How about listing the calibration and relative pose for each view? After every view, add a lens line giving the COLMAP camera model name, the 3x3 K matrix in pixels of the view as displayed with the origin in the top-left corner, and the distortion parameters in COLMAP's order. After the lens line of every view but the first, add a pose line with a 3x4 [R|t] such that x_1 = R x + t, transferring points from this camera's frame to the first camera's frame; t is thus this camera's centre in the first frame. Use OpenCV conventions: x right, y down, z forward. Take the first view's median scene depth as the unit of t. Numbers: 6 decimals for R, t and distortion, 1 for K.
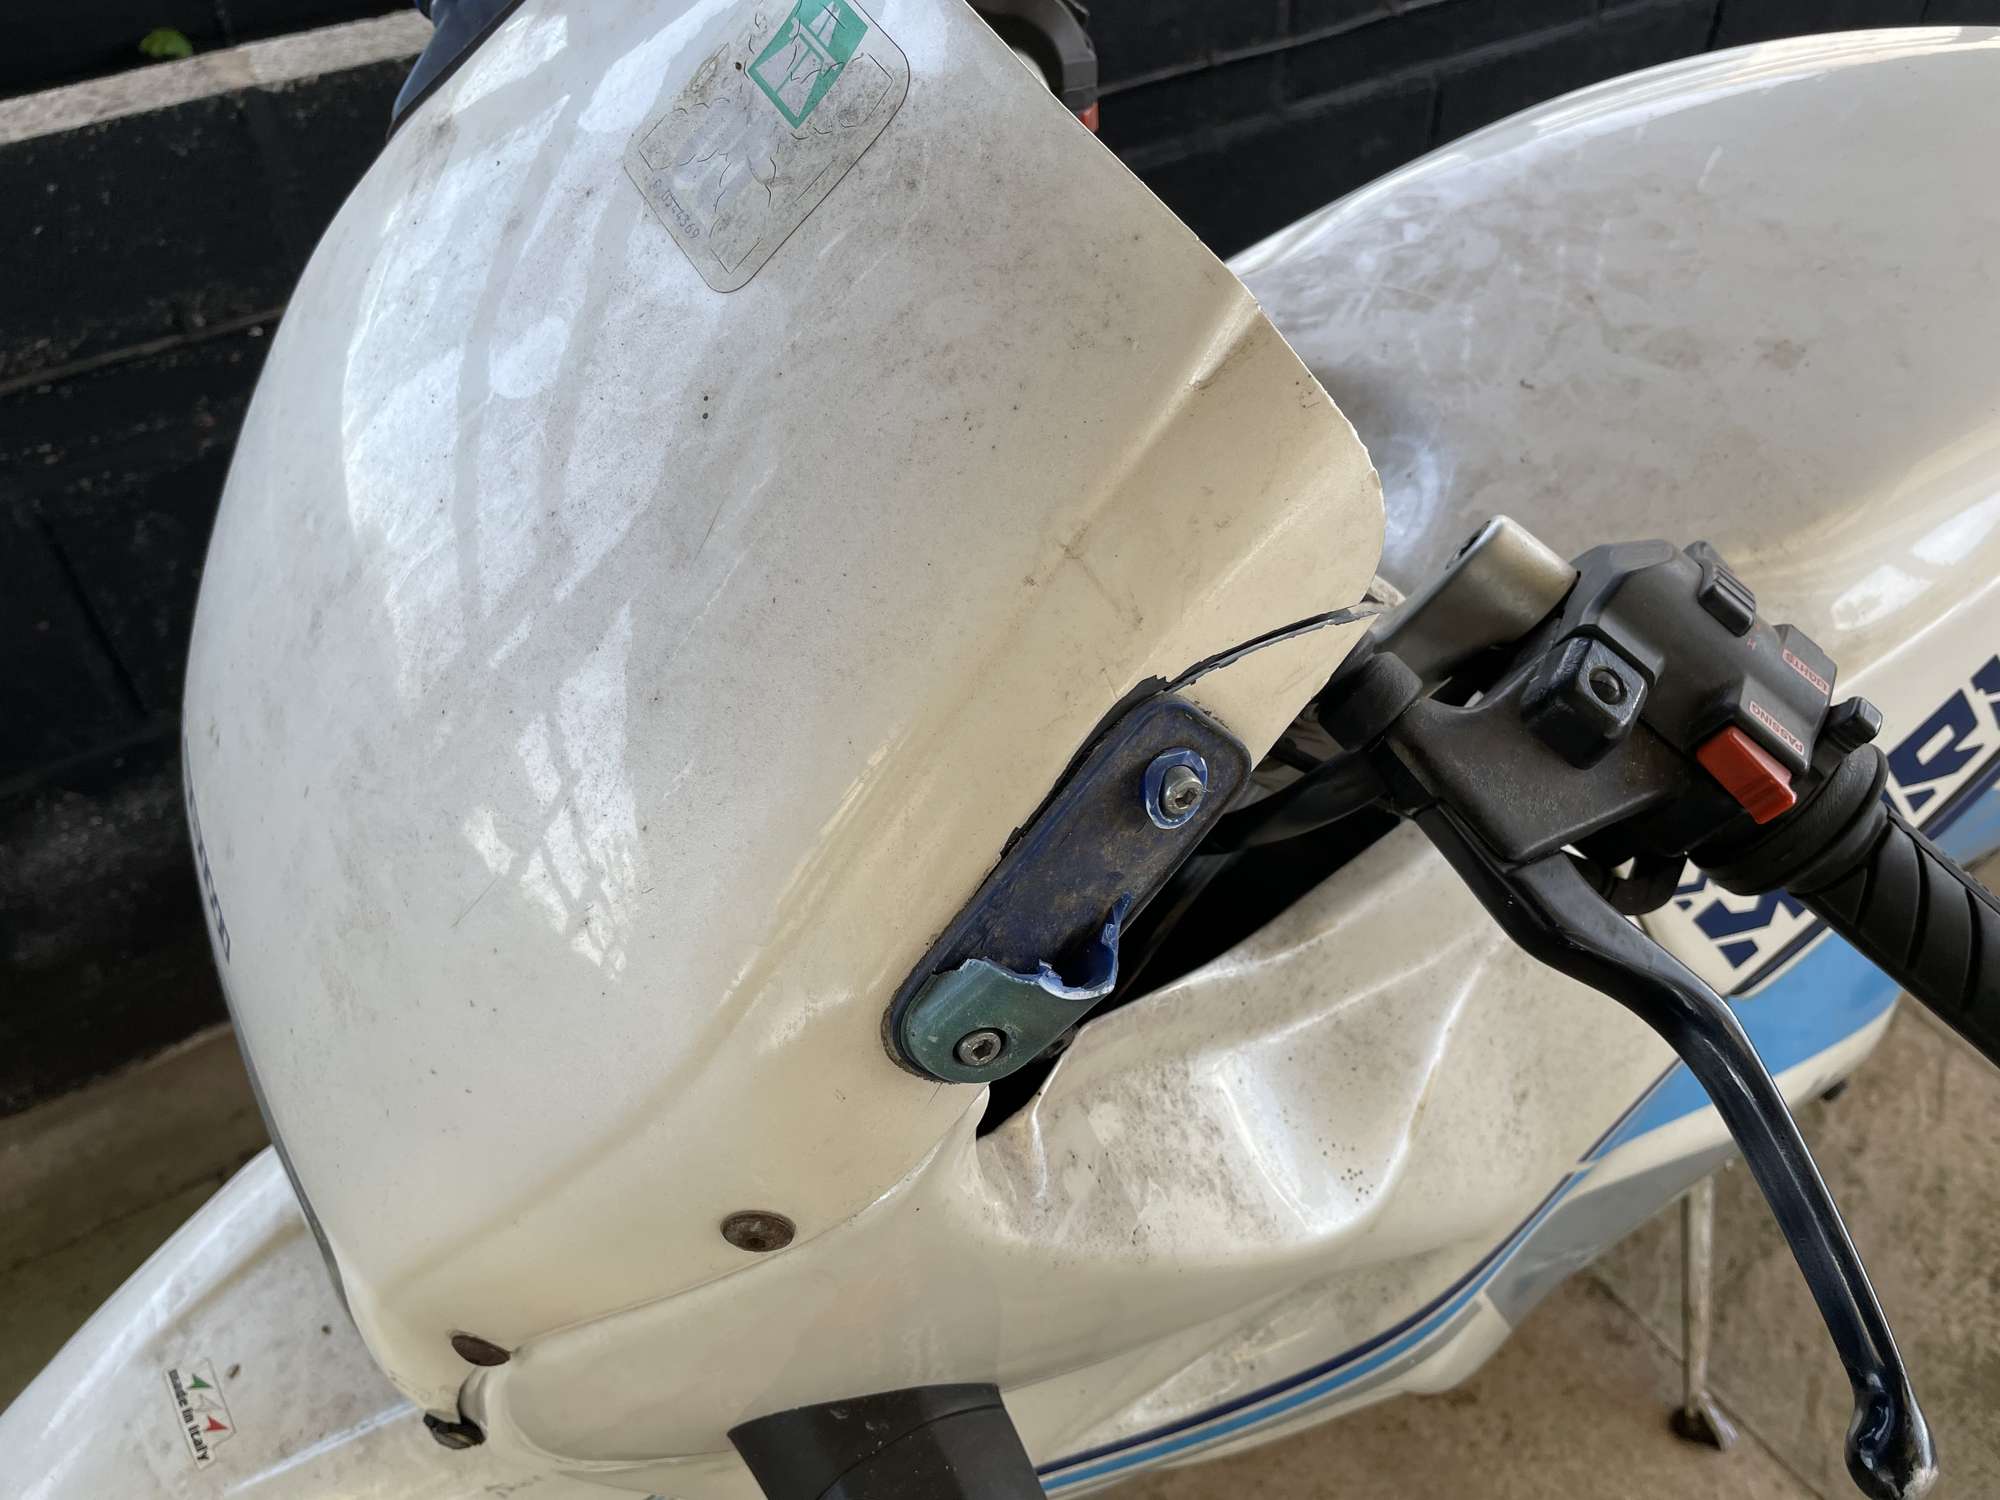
lens RADIAL K [[1529.2, 0, 989.3], [0, 1529.2, 739.8], [0, 0, 1]] dist [0.081422, -0.122961]
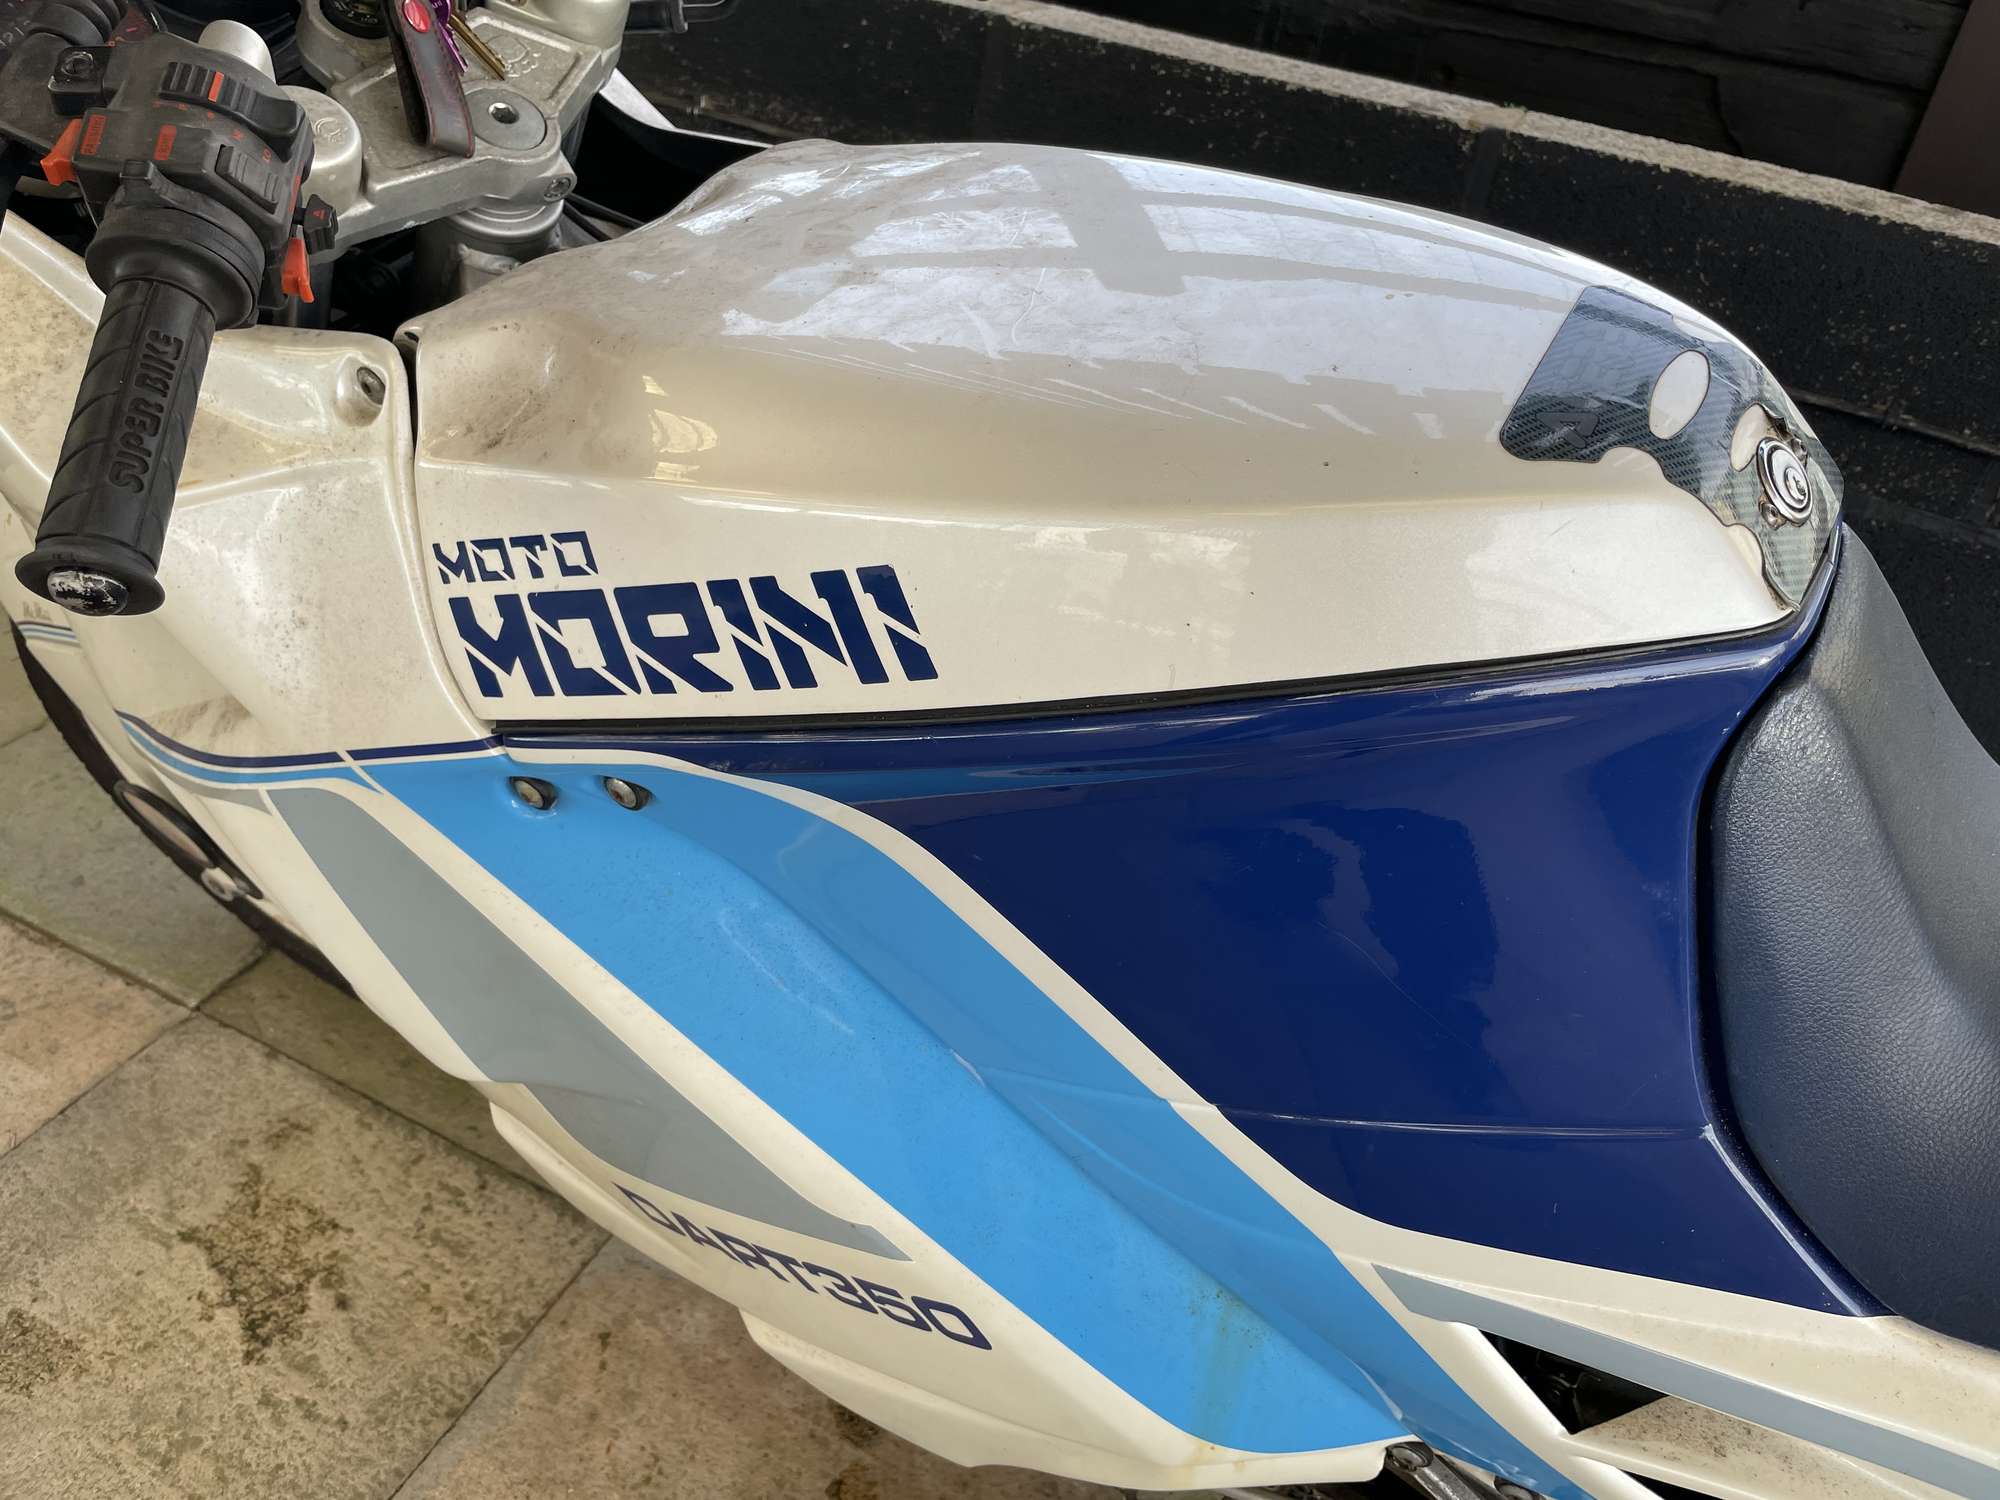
lens RADIAL K [[1529.2, 0, 989.3], [0, 1529.2, 739.8], [0, 0, 1]] dist [0.081422, -0.122961]
pose [[0.522676, 0.570180, -0.633802, 0.726768], [-0.665179, 0.737753, 0.115144, -0.102497], [0.533242, 0.361408, 0.764877, 0.189292]]
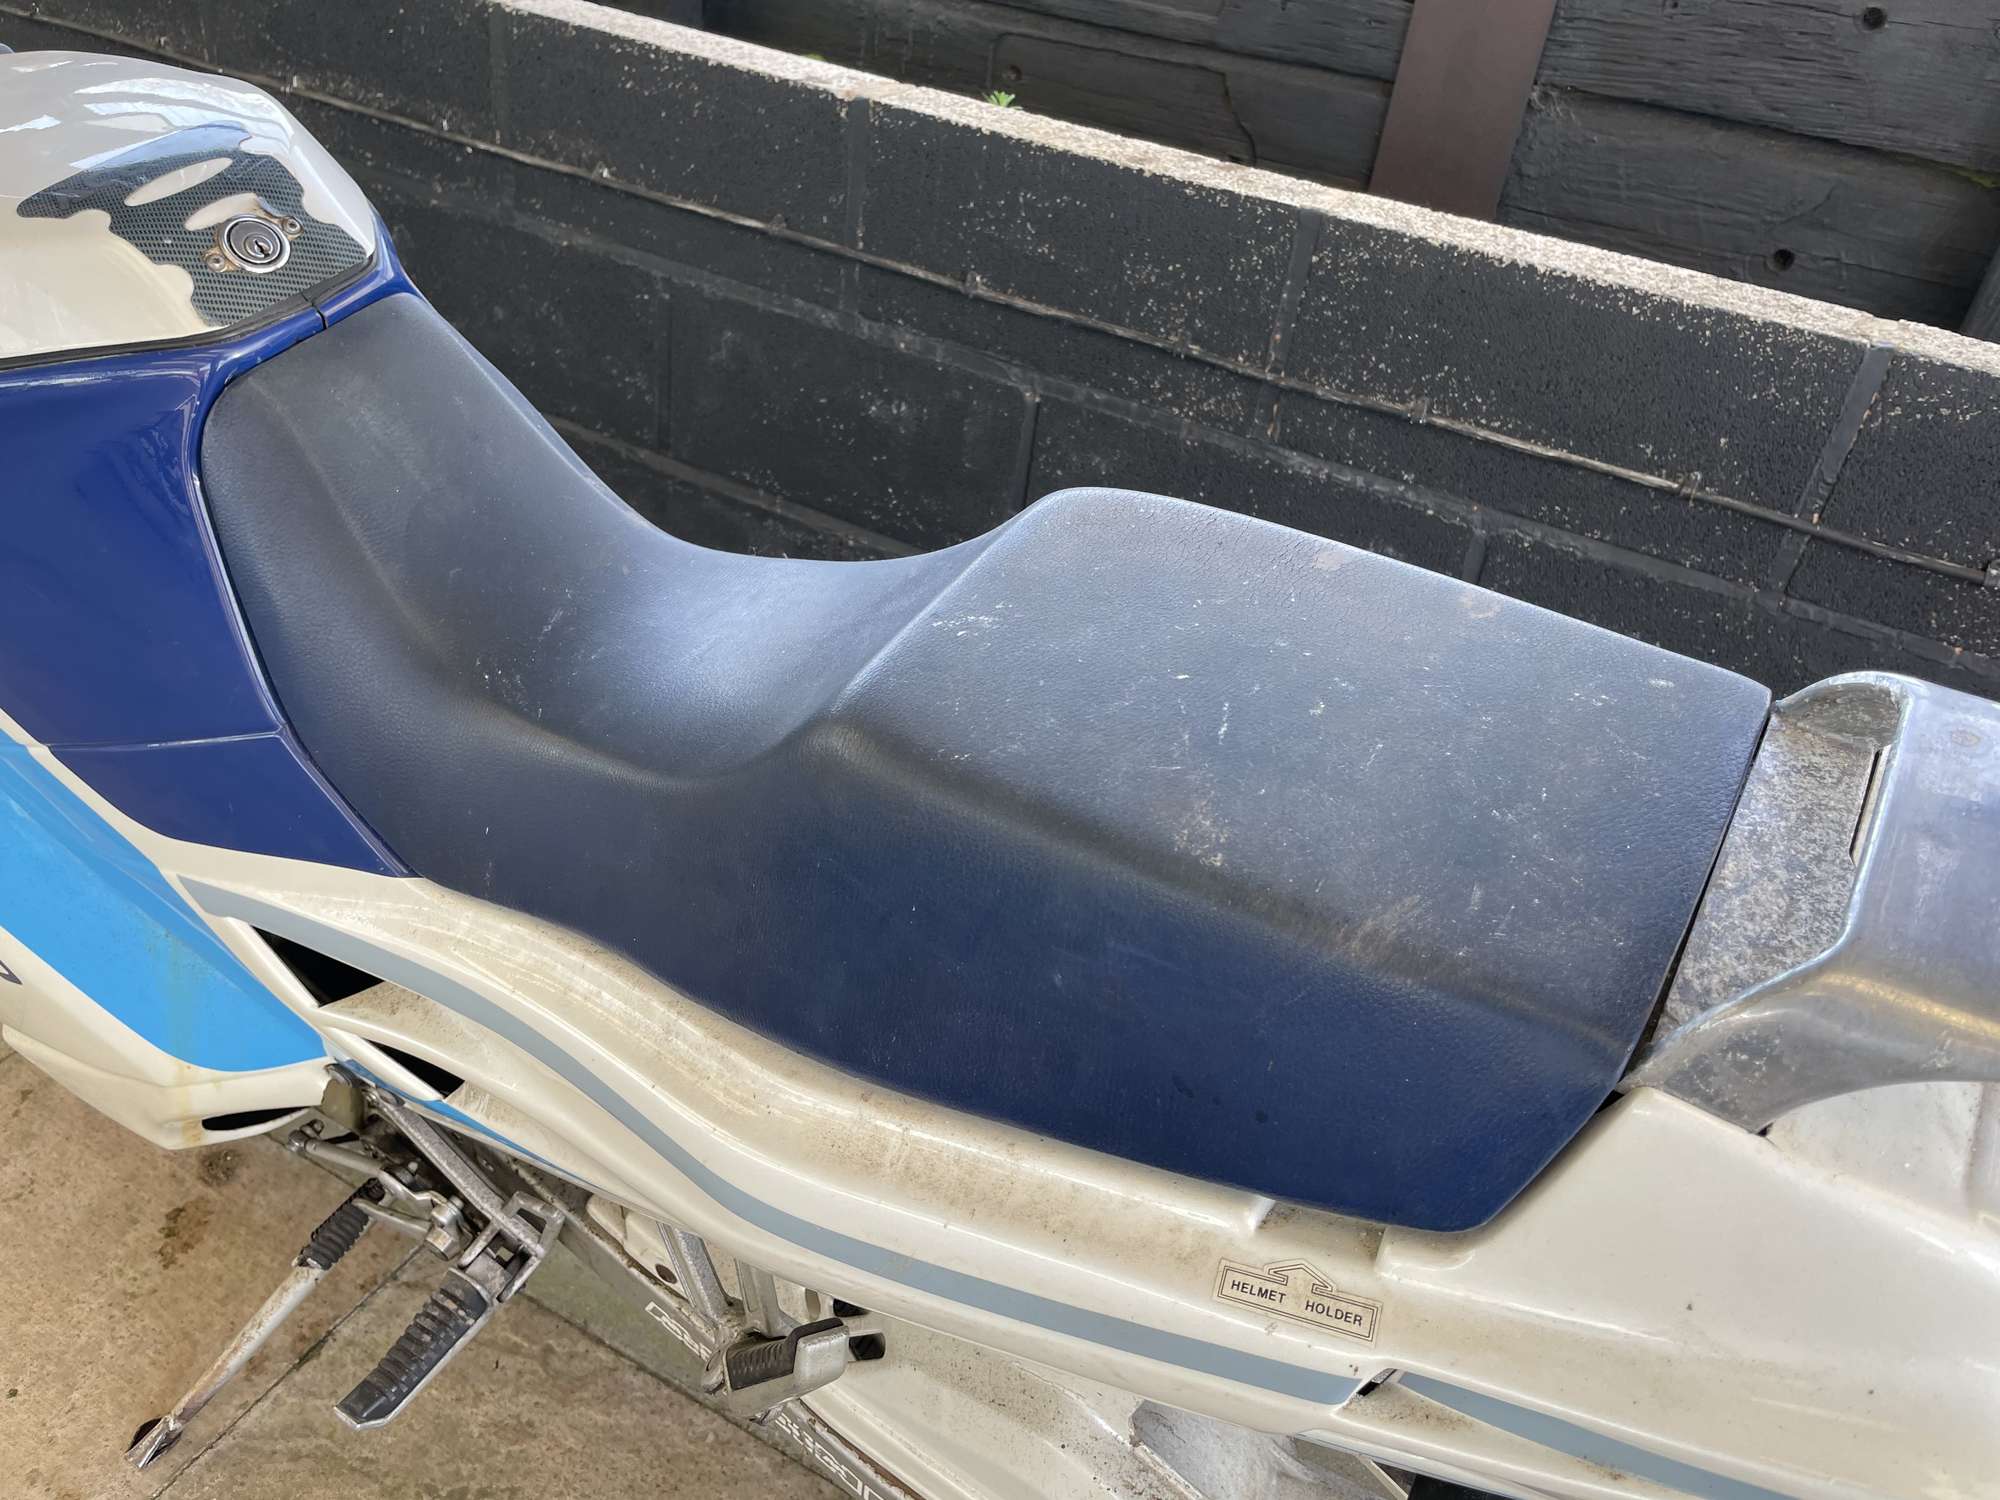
lens RADIAL K [[1529.2, 0, 983.7], [0, 1529.2, 734.6], [0, 0, 1]] dist [0.075386, -0.114255]
pose [[0.477471, 0.563176, -0.674429, 1.222890], [-0.679405, 0.723372, 0.123052, -0.406750], [0.557163, 0.399456, 0.728014, 0.422192]]
